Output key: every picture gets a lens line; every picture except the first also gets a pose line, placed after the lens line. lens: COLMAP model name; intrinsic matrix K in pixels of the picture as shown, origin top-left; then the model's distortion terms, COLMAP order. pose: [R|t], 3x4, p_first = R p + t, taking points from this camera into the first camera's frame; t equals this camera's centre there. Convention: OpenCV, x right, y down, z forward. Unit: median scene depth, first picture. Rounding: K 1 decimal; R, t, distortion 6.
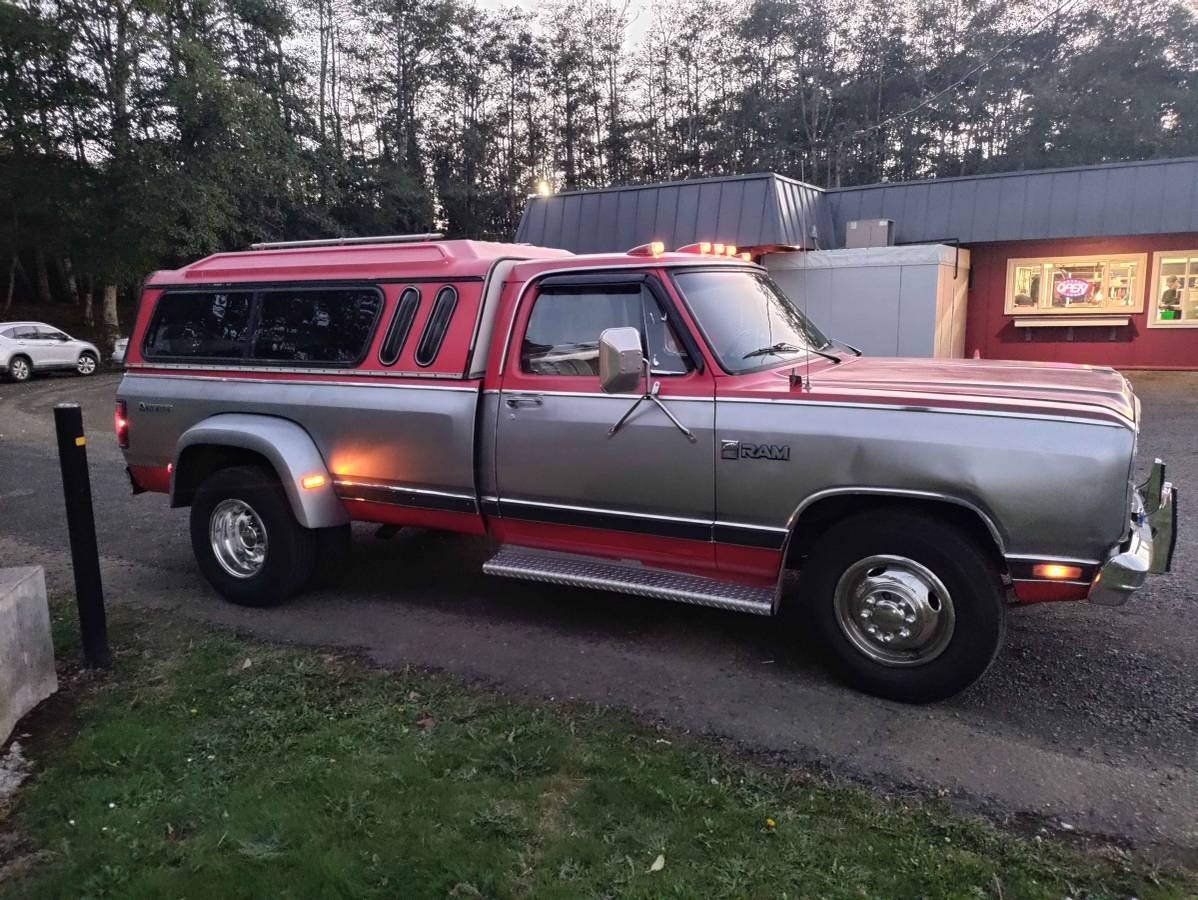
lens RADIAL K [[882.0, 0, 599.0], [0, 882.0, 450.0], [0, 0, 1]] dist [0.079459, -0.104568]
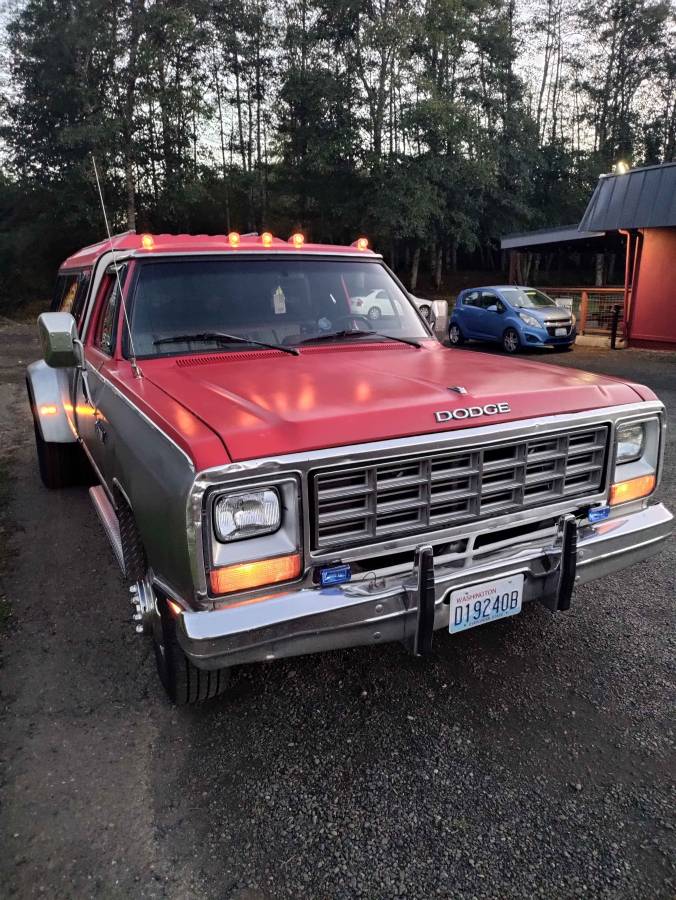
lens RADIAL K [[662.6, 0, 351.0], [0, 662.6, 448.1], [0, 0, 1]] dist [0.079459, -0.104568]
pose [[0.818449, 0.154268, -0.553482, 0.710998], [-0.099093, 0.986747, 0.128497, -0.093122], [0.565970, -0.050322, 0.822889, 0.387920]]
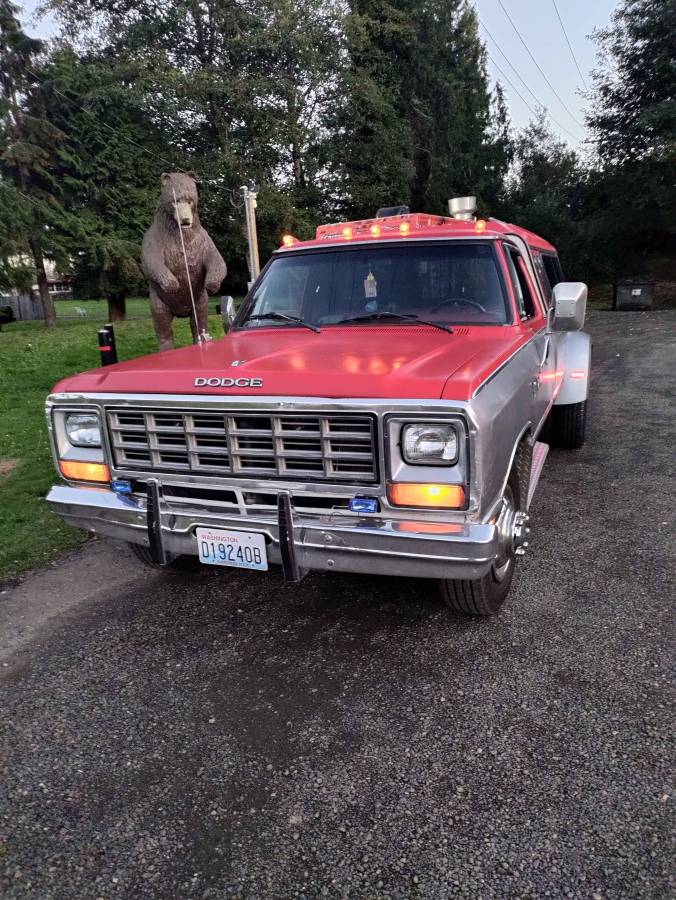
lens RADIAL K [[662.6, 0, 351.0], [0, 662.6, 448.1], [0, 0, 1]] dist [0.079459, -0.104568]
pose [[0.108115, 0.261155, -0.959223, 1.086888], [-0.119792, 0.961271, 0.248211, -0.165791], [0.986895, 0.088072, 0.135212, 0.880835]]
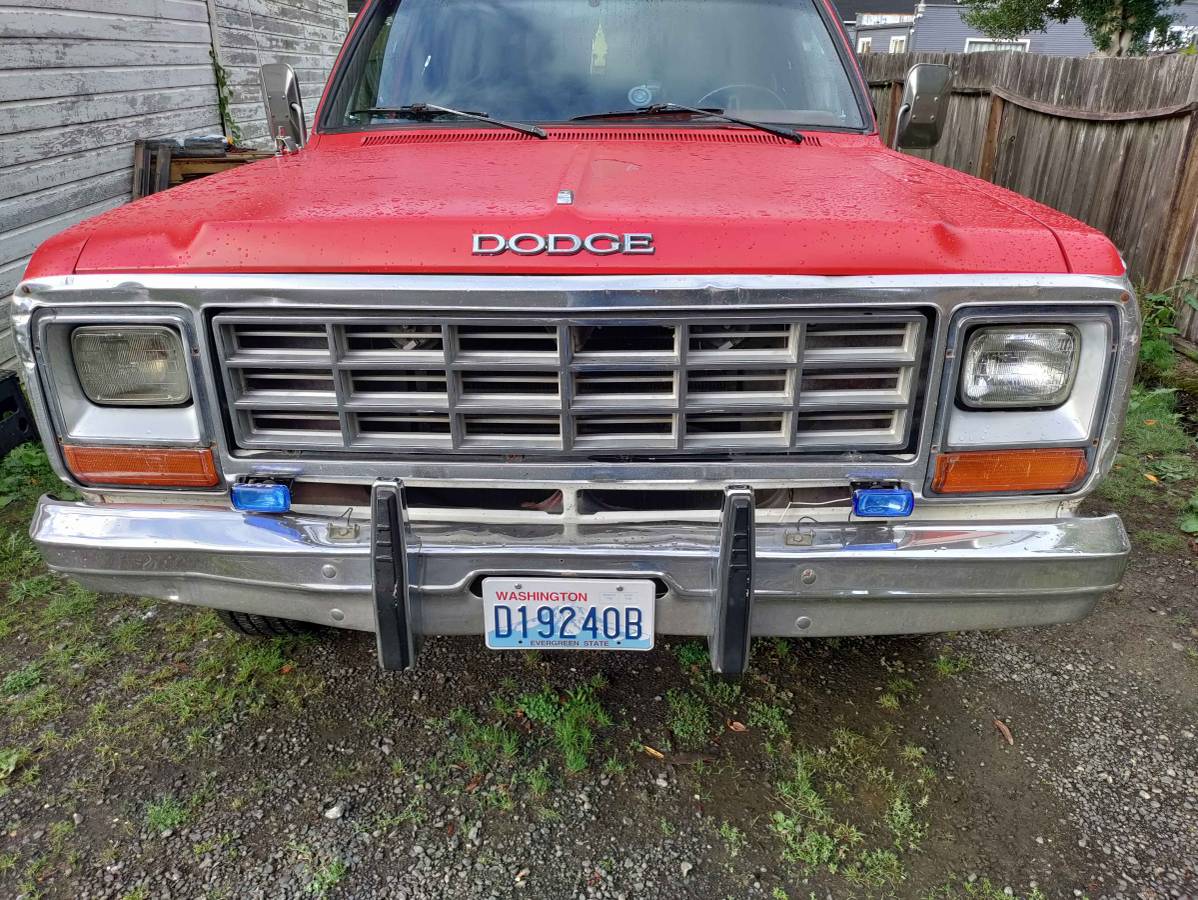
lens RADIAL K [[882.0, 0, 599.0], [0, 882.0, 450.0], [0, 0, 1]] dist [0.079459, -0.104568]
pose [[0.436427, 0.366815, -0.821570, 0.807975], [-0.156323, 0.930146, 0.332251, -0.104268], [0.886055, -0.016573, 0.463283, 0.708377]]
